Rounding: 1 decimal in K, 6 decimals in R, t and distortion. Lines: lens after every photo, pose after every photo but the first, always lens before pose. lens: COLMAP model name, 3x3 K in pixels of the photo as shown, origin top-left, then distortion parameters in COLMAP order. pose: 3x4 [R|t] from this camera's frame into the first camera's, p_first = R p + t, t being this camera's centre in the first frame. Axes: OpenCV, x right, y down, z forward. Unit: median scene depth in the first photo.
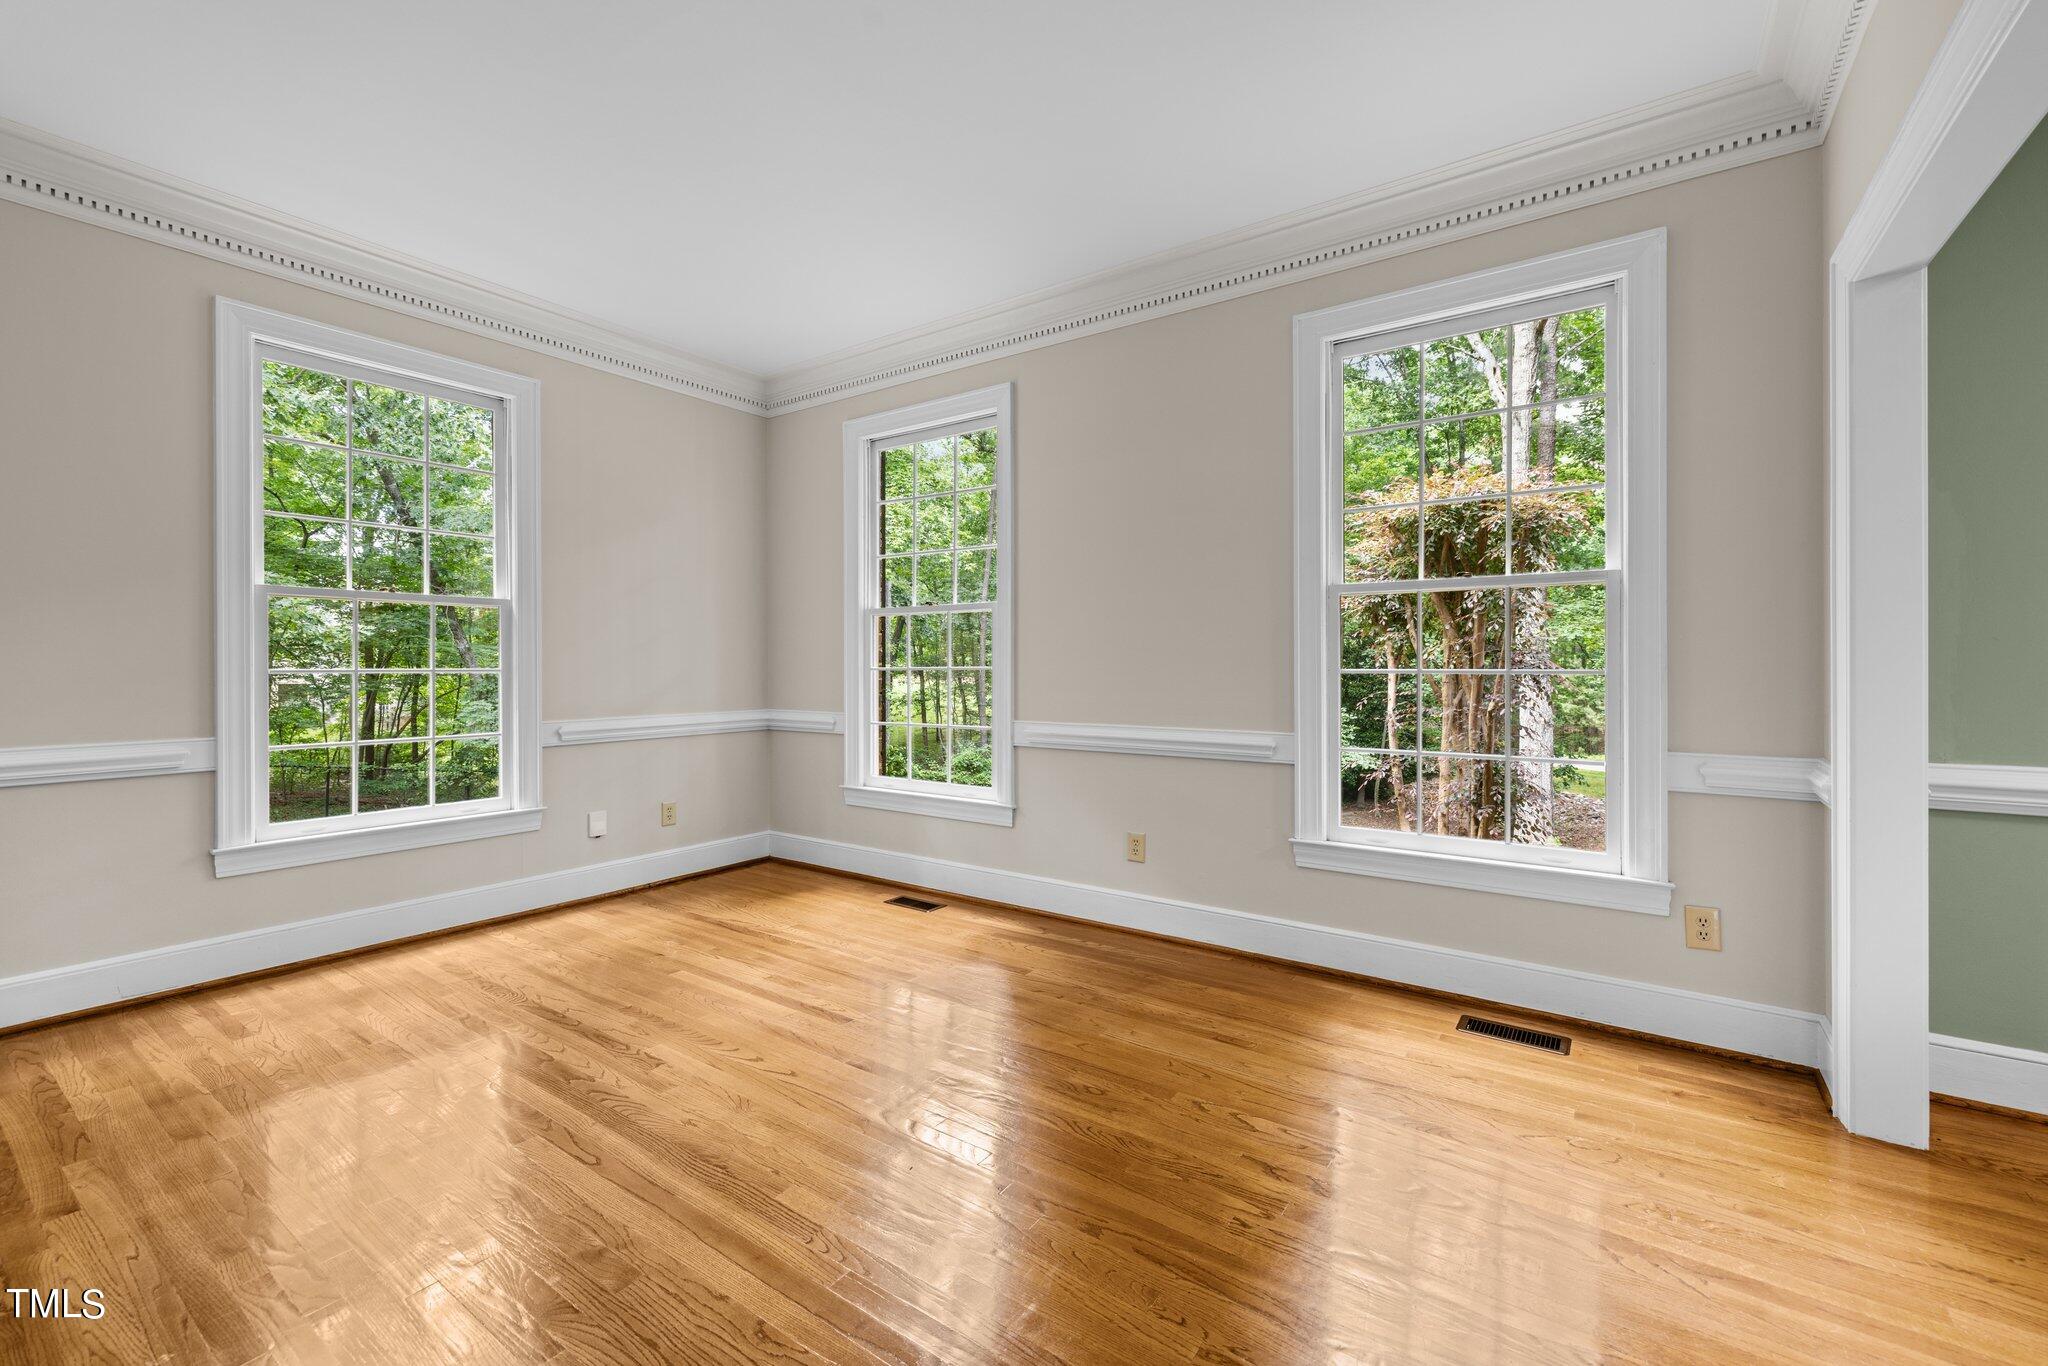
lens RADIAL K [[846.7, 0, 1026.6], [0, 846.7, 672.8], [0, 0, 1]] dist [-0.007697, 0.000208]
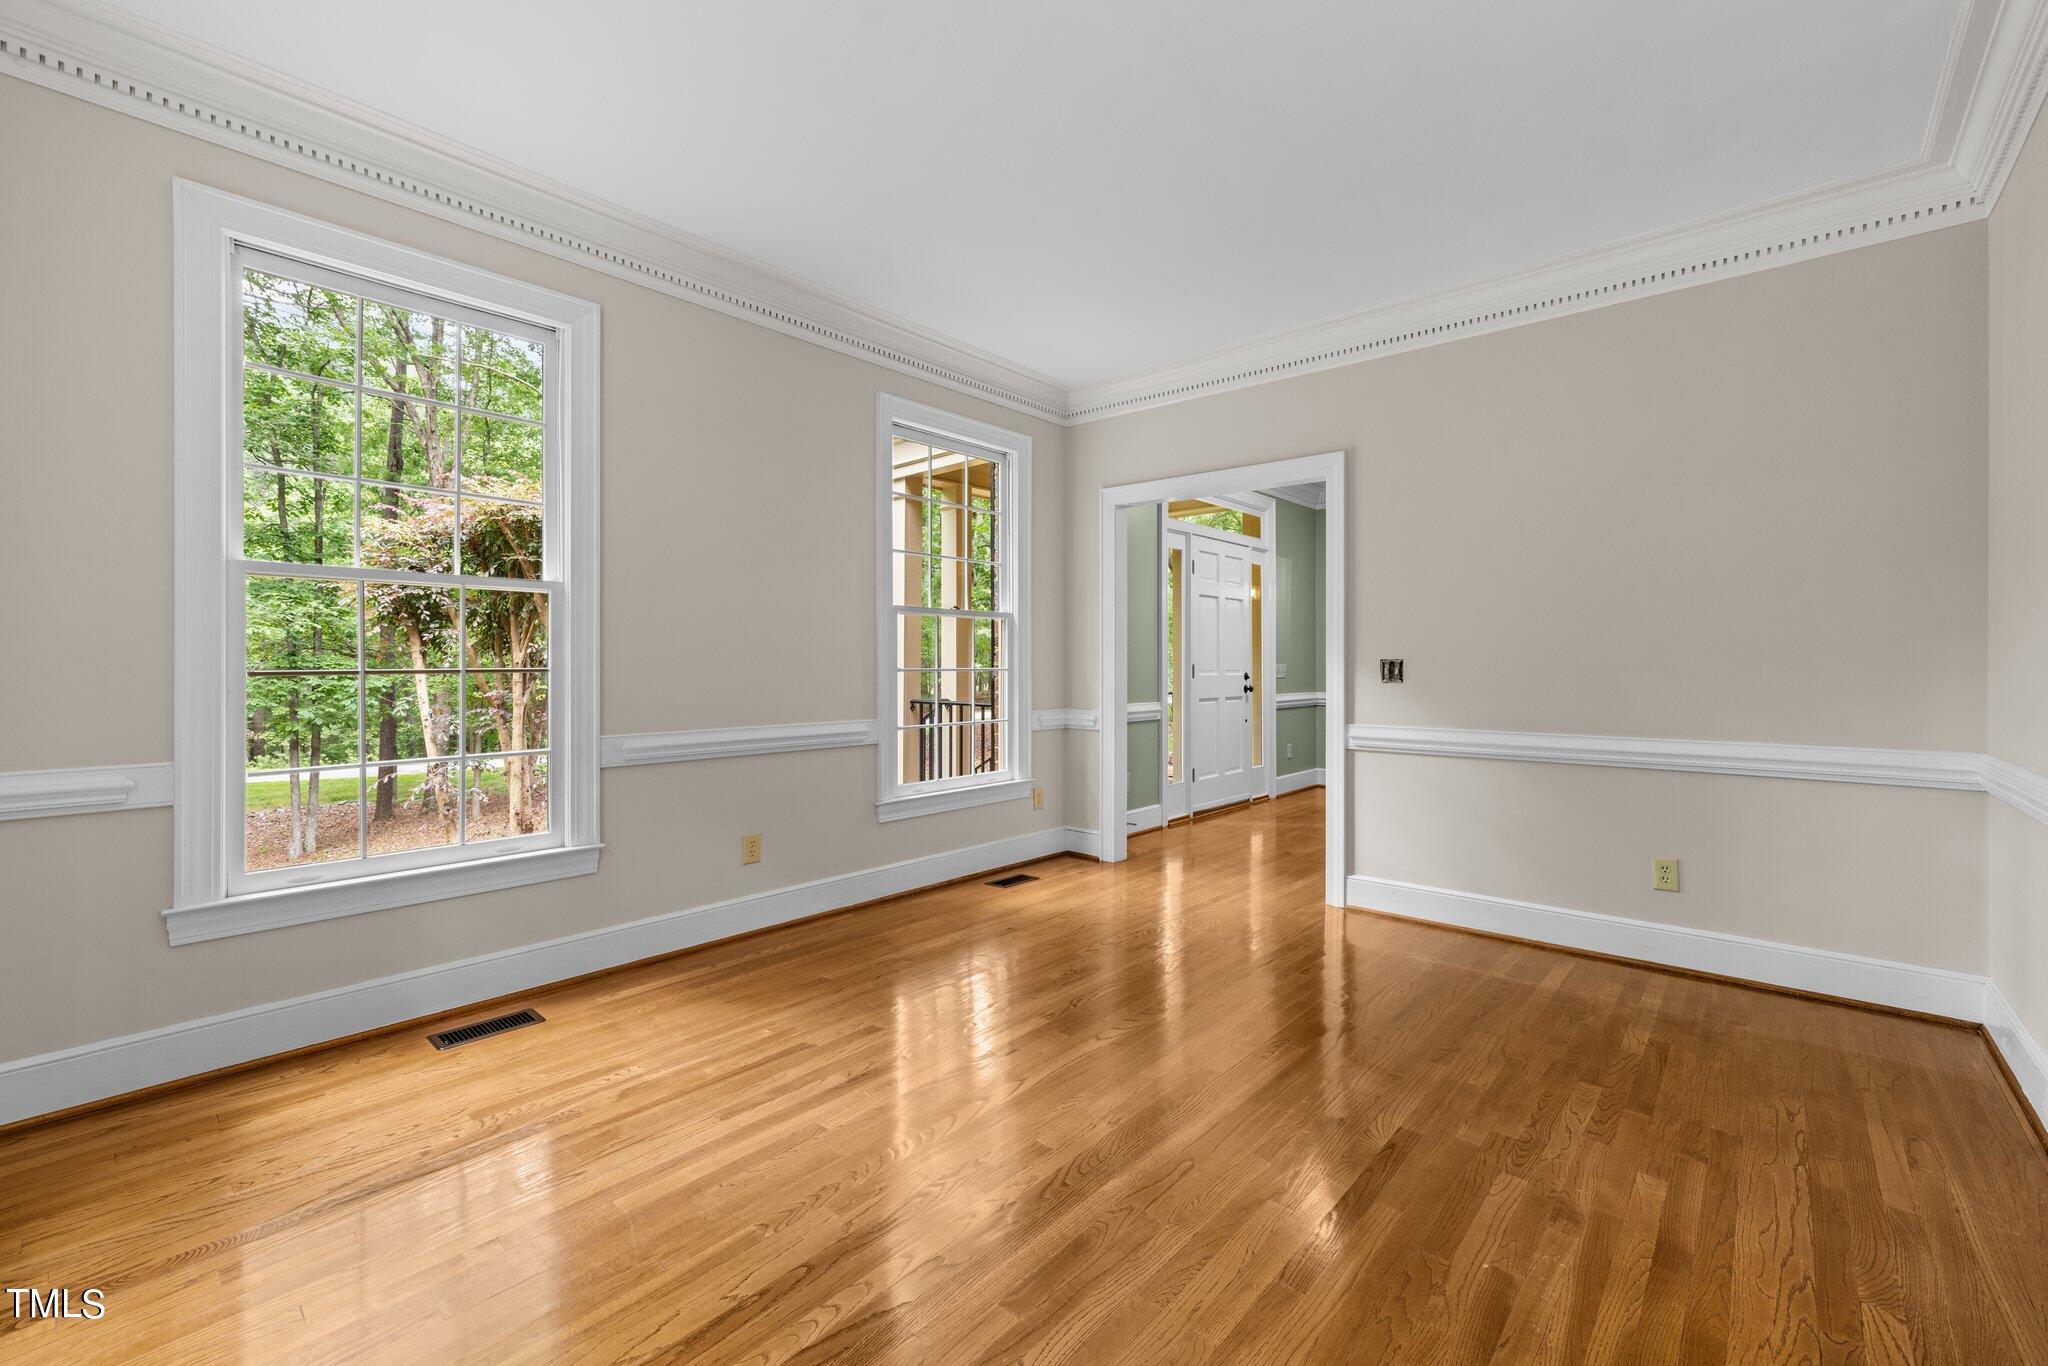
lens RADIAL K [[846.7, 0, 1016.5], [0, 846.7, 664.1], [0, 0, 1]] dist [-0.007697, 0.000208]
pose [[0.111429, 0.000875, 0.993772, -0.991999], [0.008432, 0.999963, -0.001825, -0.007245], [-0.993737, 0.008583, 0.111418, 0.698882]]
